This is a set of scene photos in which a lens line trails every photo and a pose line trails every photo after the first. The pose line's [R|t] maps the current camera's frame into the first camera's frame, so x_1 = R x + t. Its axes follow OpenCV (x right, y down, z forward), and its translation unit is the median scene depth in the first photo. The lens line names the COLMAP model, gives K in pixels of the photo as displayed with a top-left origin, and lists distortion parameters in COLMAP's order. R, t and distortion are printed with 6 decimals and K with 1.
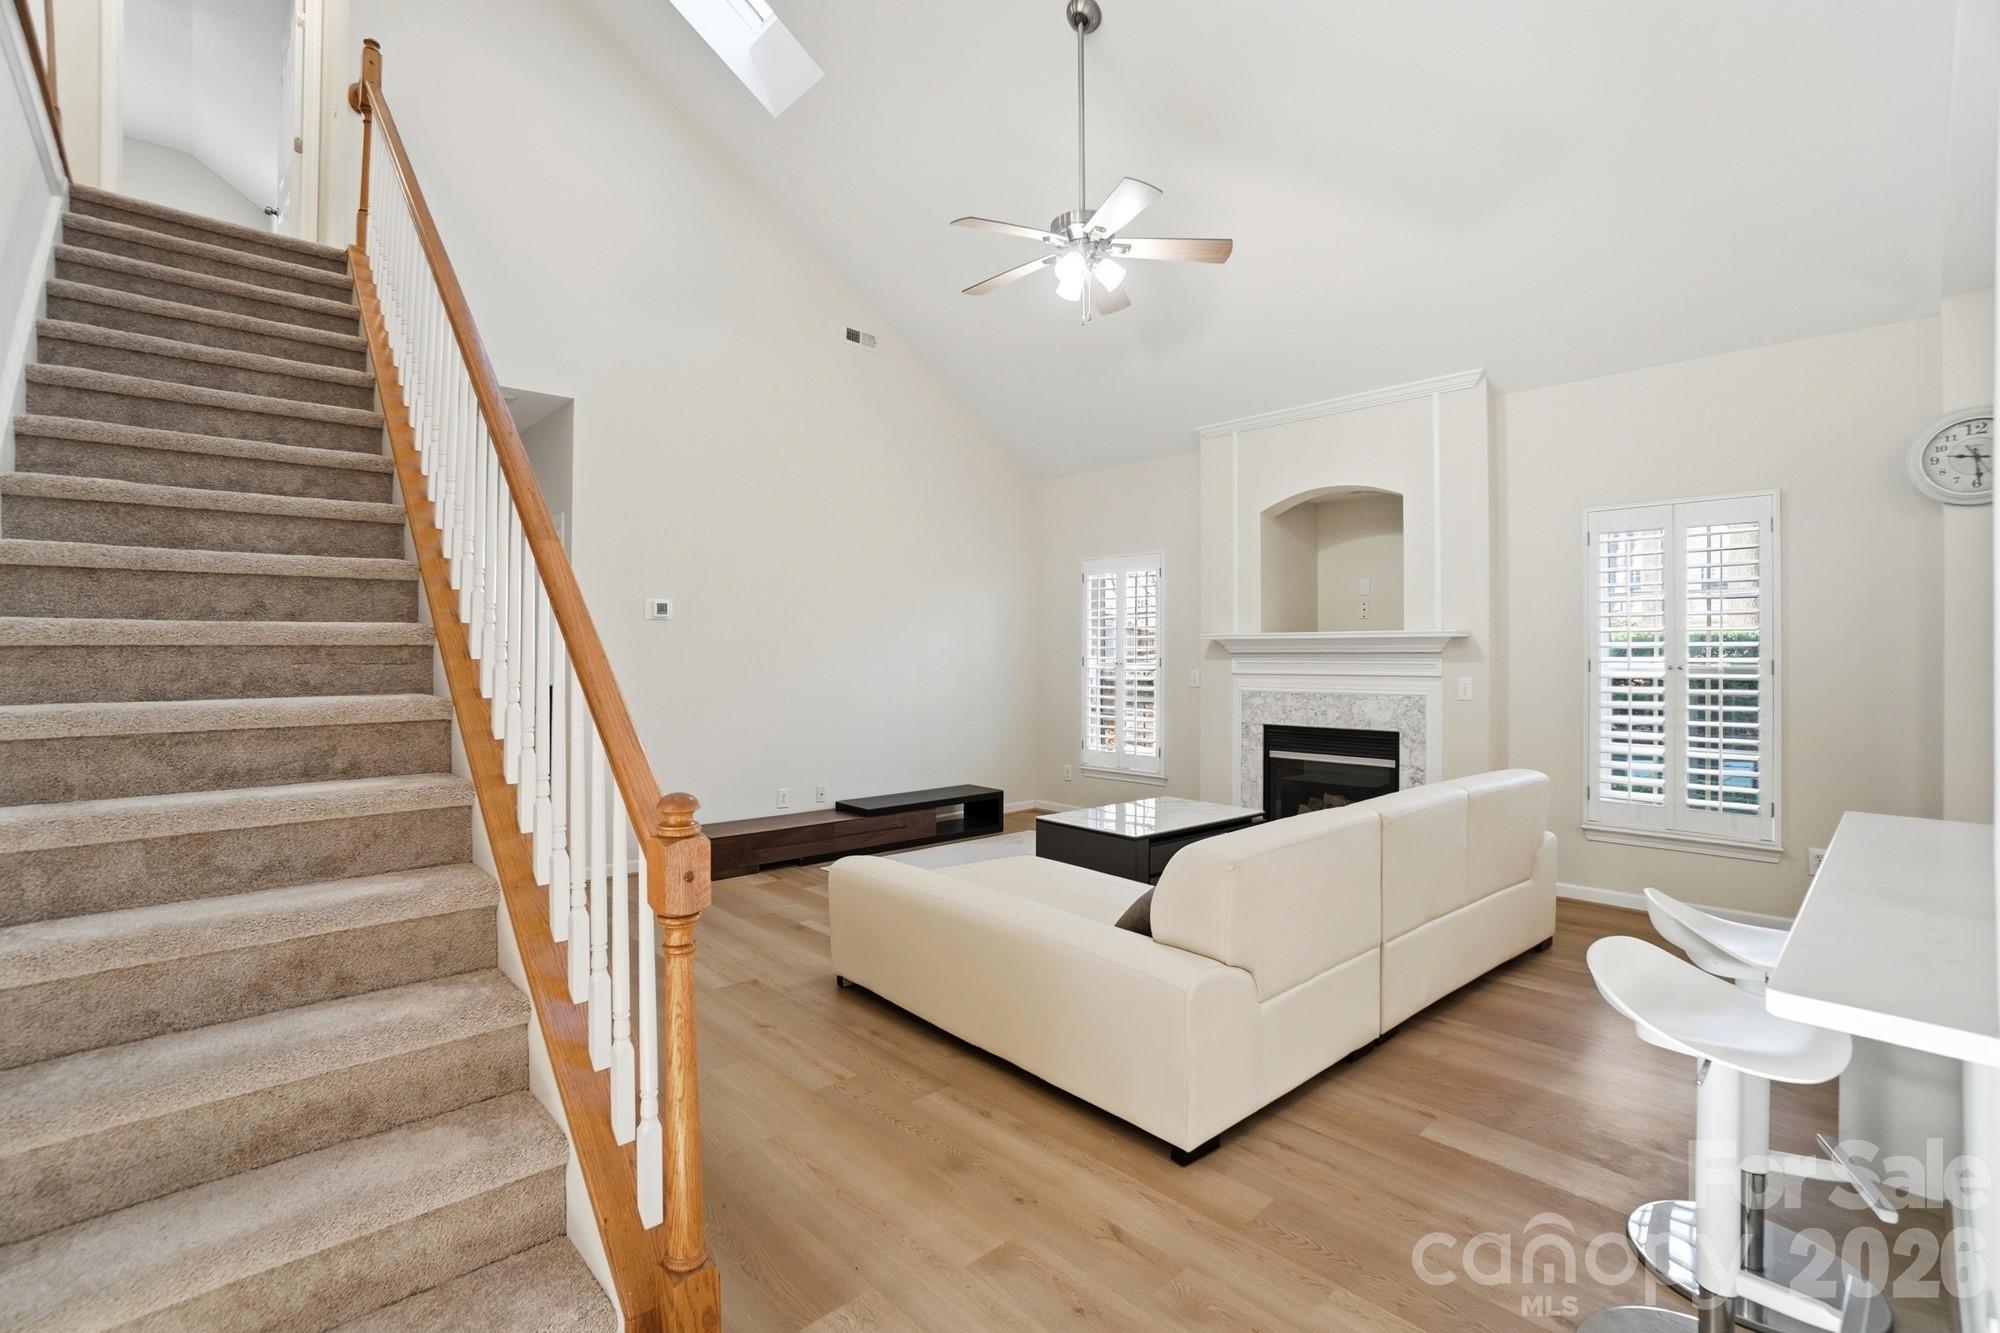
lens RADIAL K [[899.0, 0, 987.3], [0, 899.0, 654.4], [0, 0, 1]] dist [-0.040290, 0.005751]
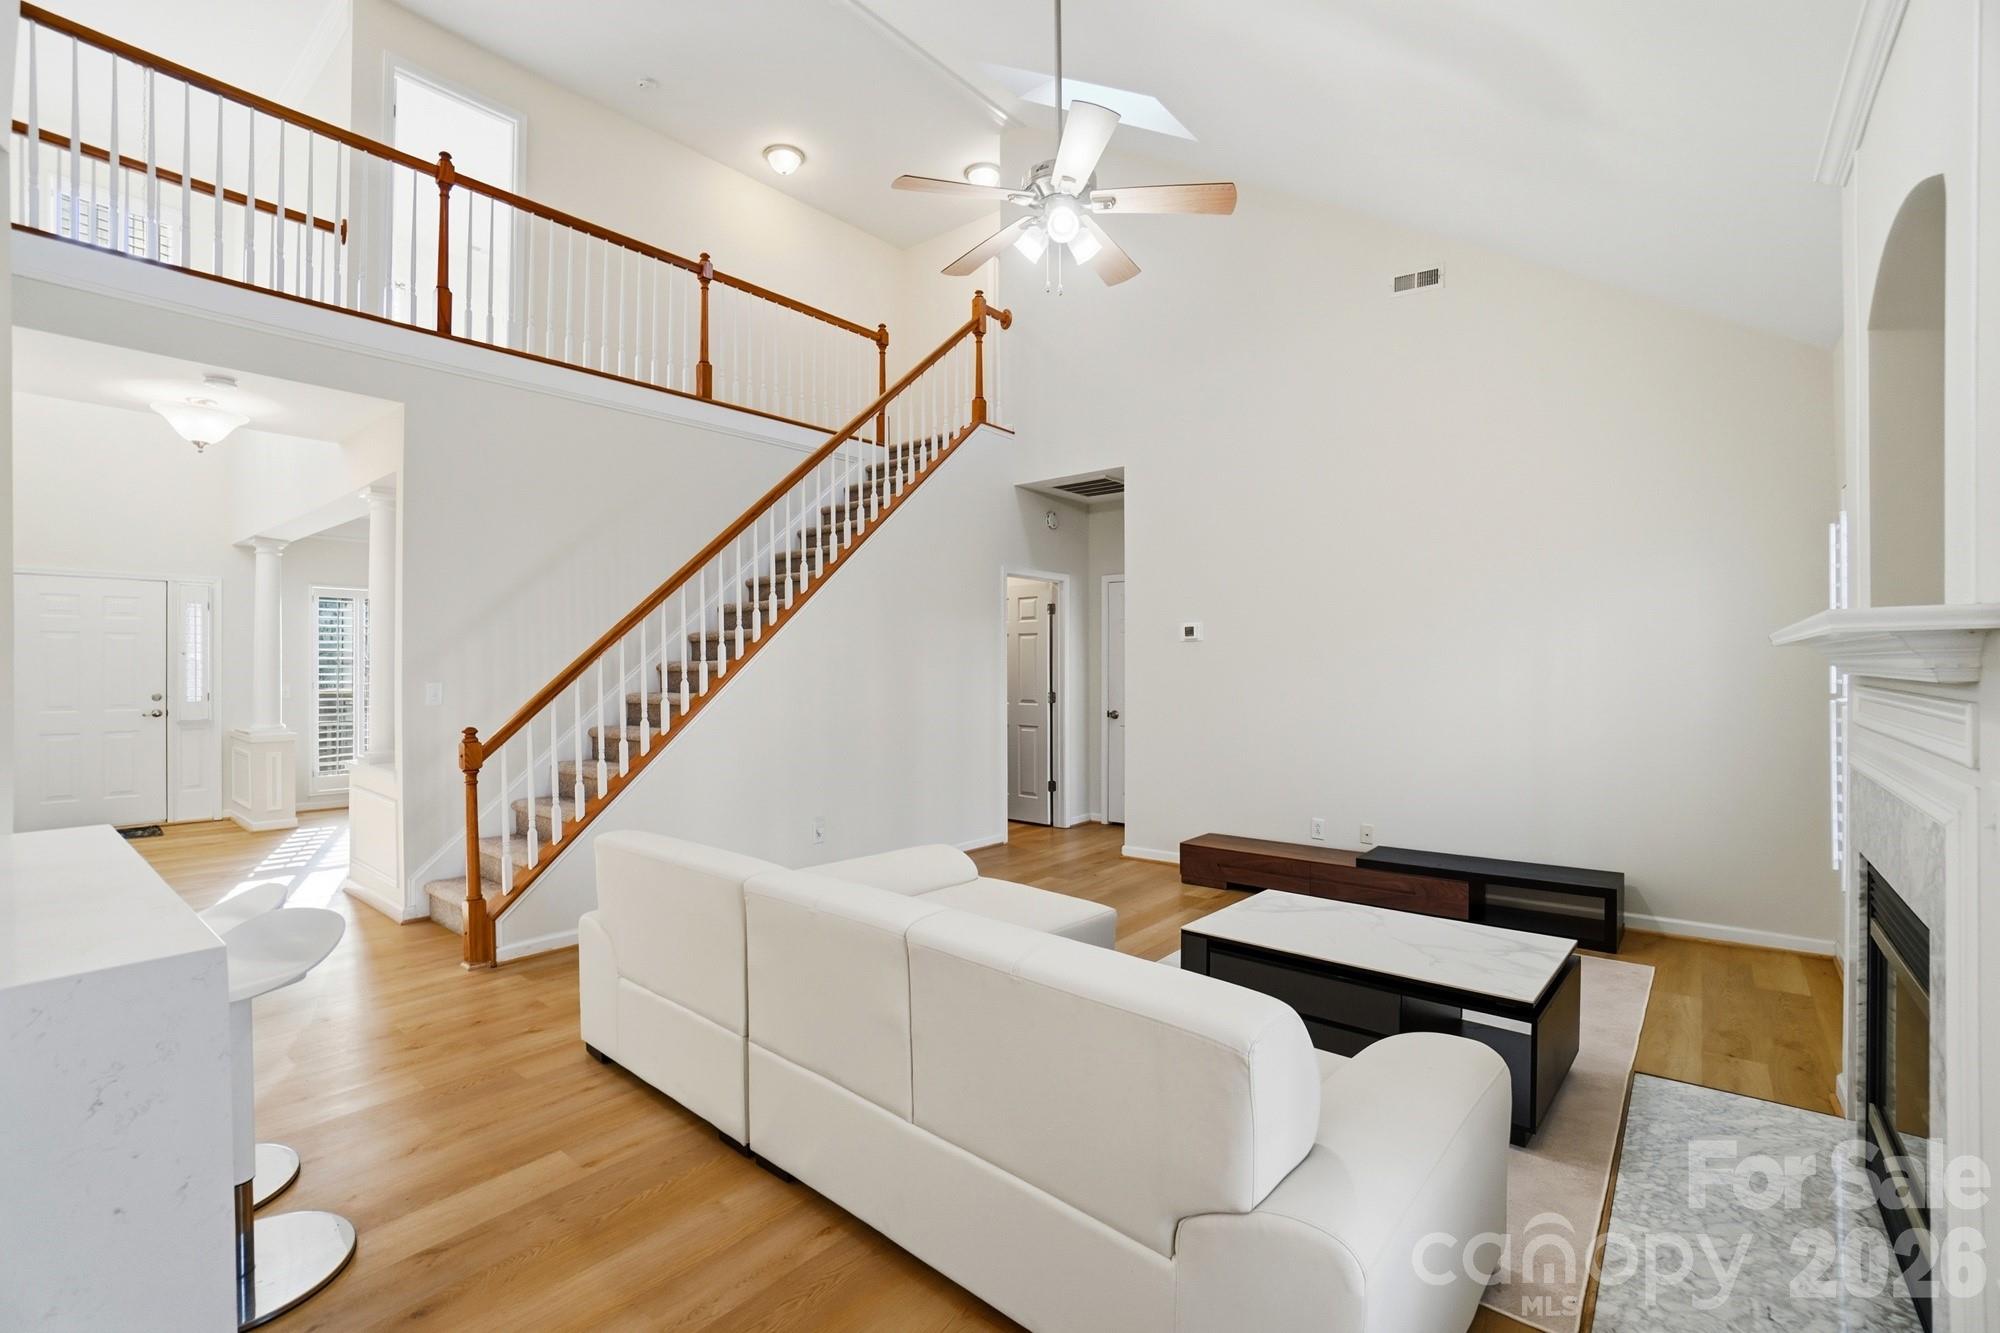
lens RADIAL K [[899.0, 0, 1002.4], [0, 899.0, 660.8], [0, 0, 1]] dist [-0.040290, 0.005751]
pose [[0.135091, -0.005587, -0.990817, 0.761135], [-0.000197, 0.999984, -0.005666, -0.008286], [0.990833, 0.000960, 0.135088, 0.662770]]
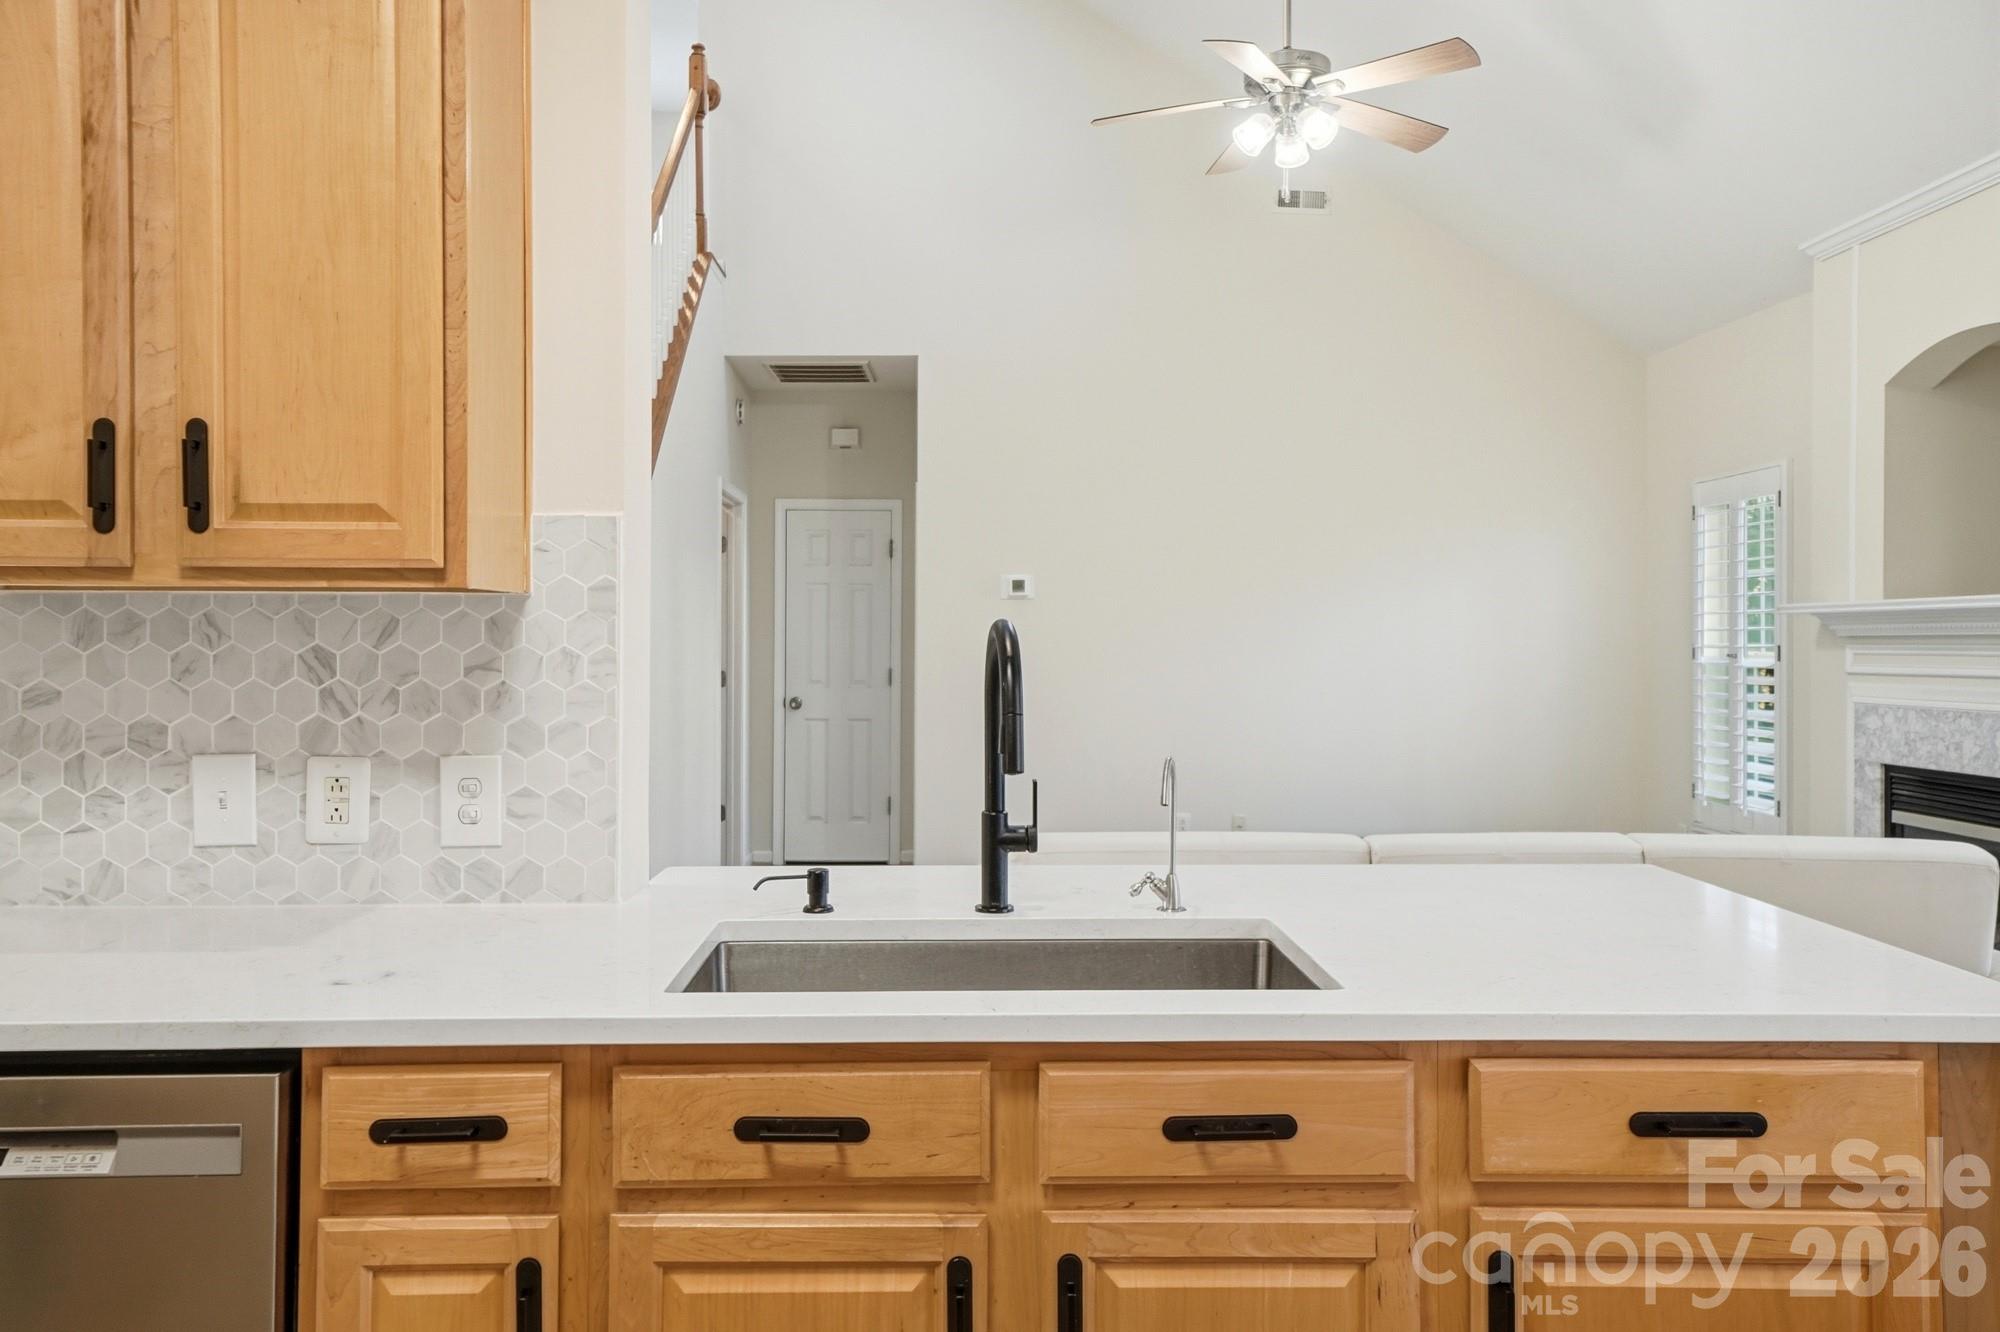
lens RADIAL K [[1515.9, 0, 991.5], [0, 1515.9, 651.9], [0, 0, 1]] dist [0.010634, 0.008401]
pose [[0.747808, 0.004878, -0.663898, 0.614483], [-0.001368, 0.999982, 0.005807, 0.003949], [0.663914, -0.003434, 0.747801, -0.100304]]
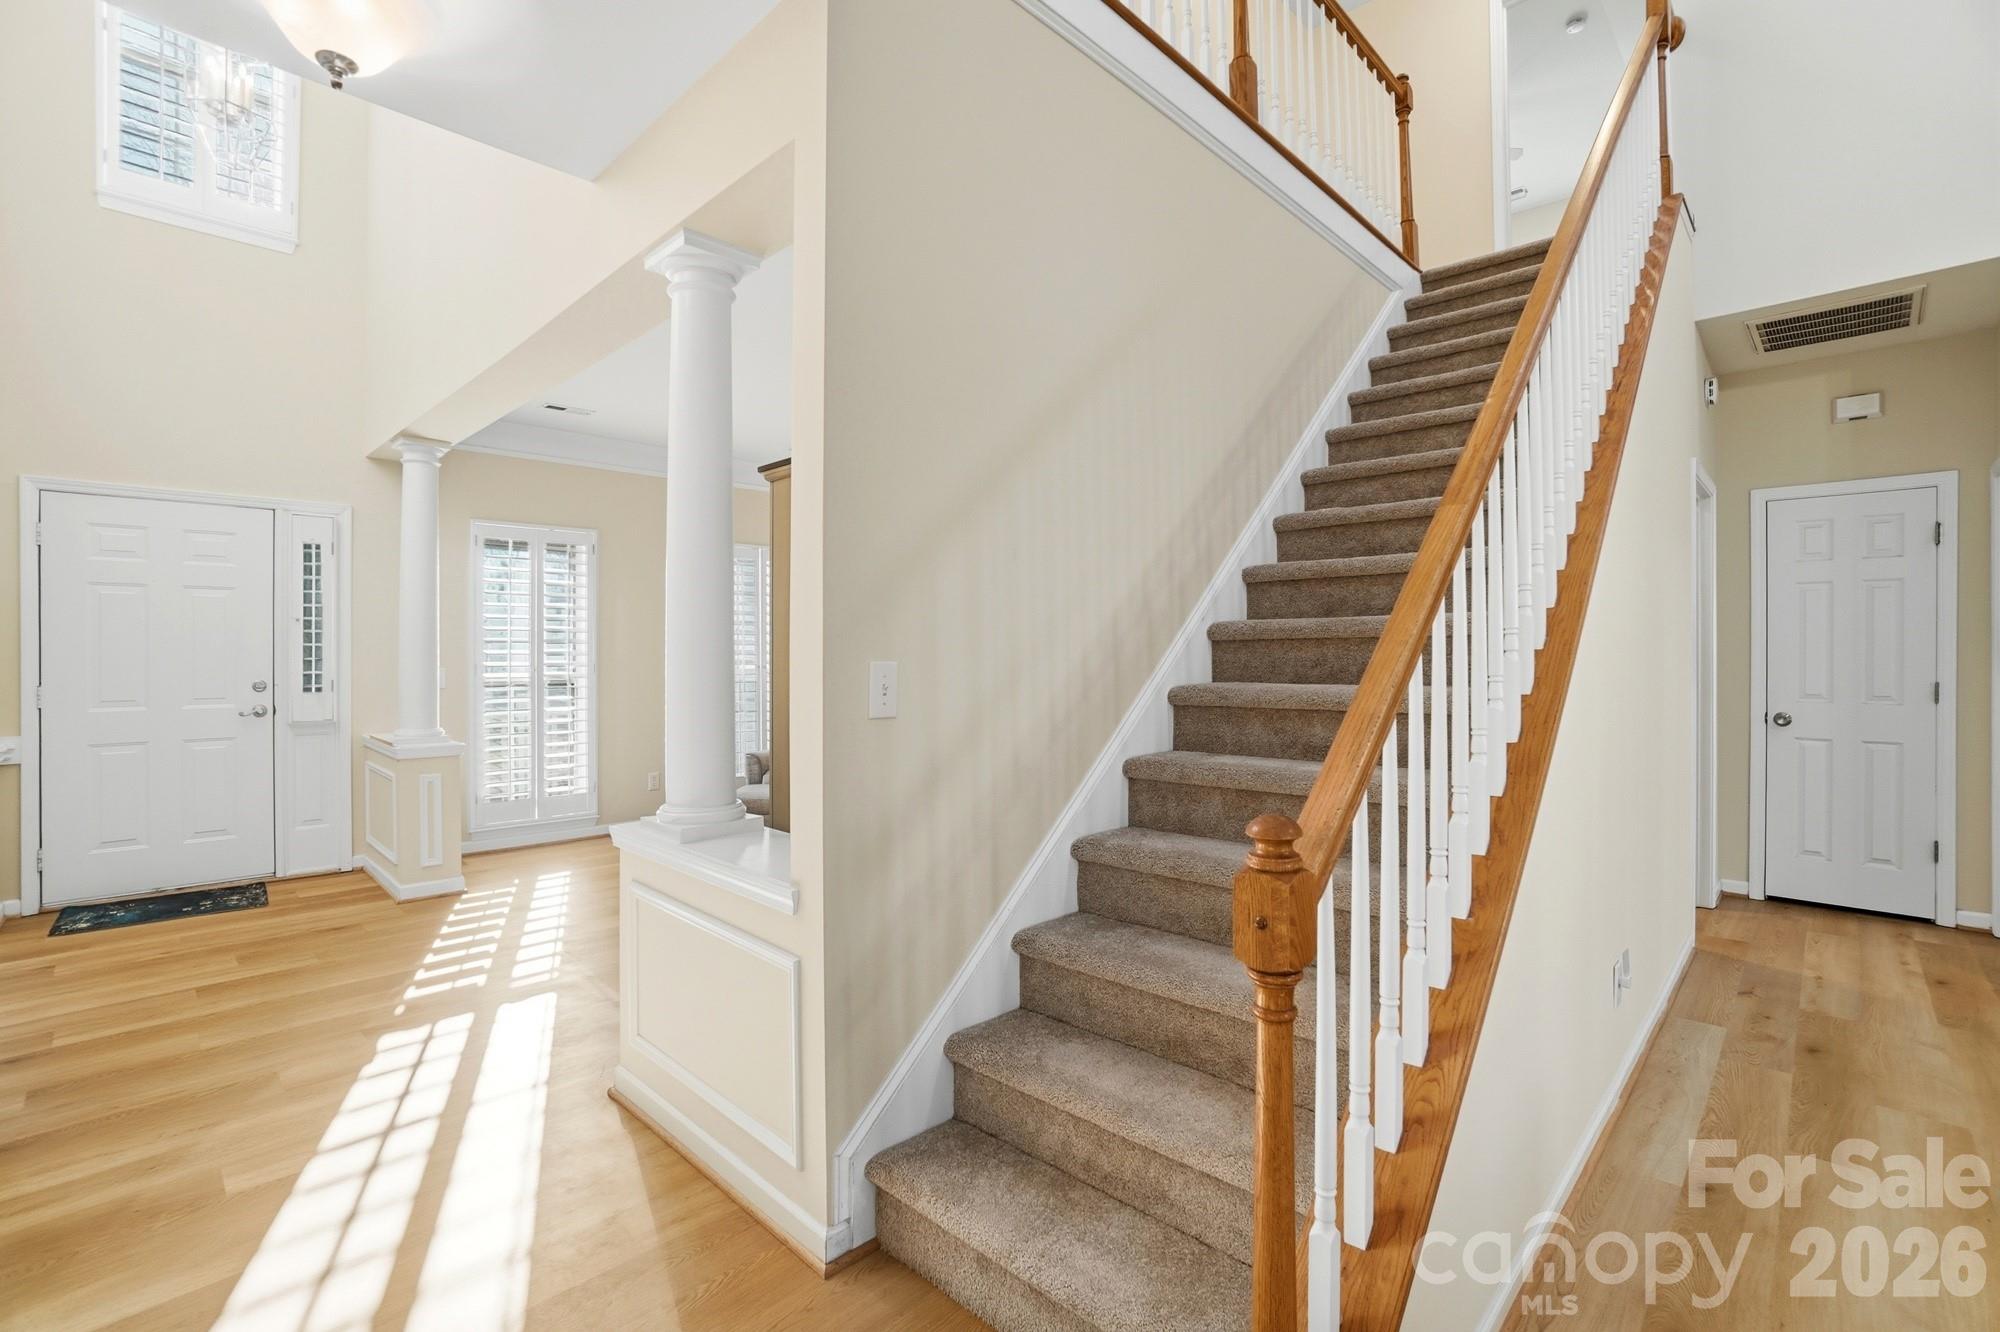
lens RADIAL K [[899.0, 0, 1001.4], [0, 899.0, 649.1], [0, 0, 1]] dist [-0.040290, 0.005751]
pose [[0.055750, 0.001479, -0.998444, 0.127401], [0.000444, 0.999999, 0.001506, 0.000960], [0.998445, -0.000527, 0.055749, 0.214426]]
